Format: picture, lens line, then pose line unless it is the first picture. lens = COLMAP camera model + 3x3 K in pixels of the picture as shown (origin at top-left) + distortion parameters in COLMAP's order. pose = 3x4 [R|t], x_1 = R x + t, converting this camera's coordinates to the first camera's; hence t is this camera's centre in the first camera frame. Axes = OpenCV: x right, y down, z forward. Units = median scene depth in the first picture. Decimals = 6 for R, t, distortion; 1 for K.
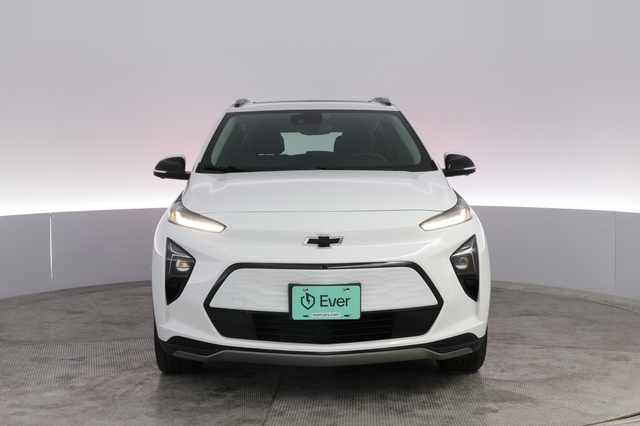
lens RADIAL K [[575.3, 0, 321.7], [0, 575.3, 210.8], [0, 0, 1]] dist [-0.057950, 0.025519]
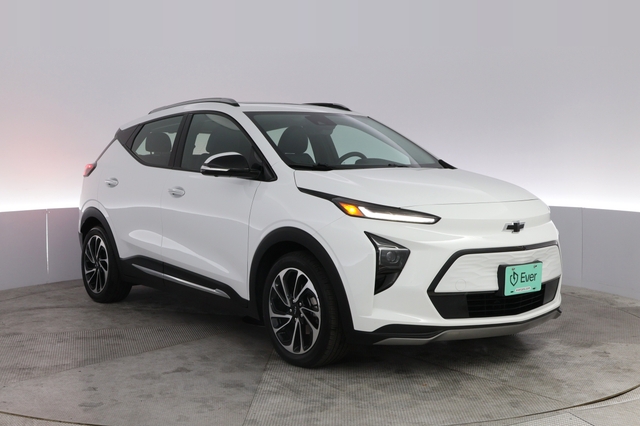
lens RADIAL K [[546.3, 0, 319.7], [0, 546.3, 211.5], [0, 0, 1]] dist [-0.020995, -0.019087]
pose [[0.917217, -0.030643, 0.397208, -0.796955], [0.030328, 0.999515, 0.007076, 0.001774], [-0.397232, 0.005556, 0.917701, 0.141973]]
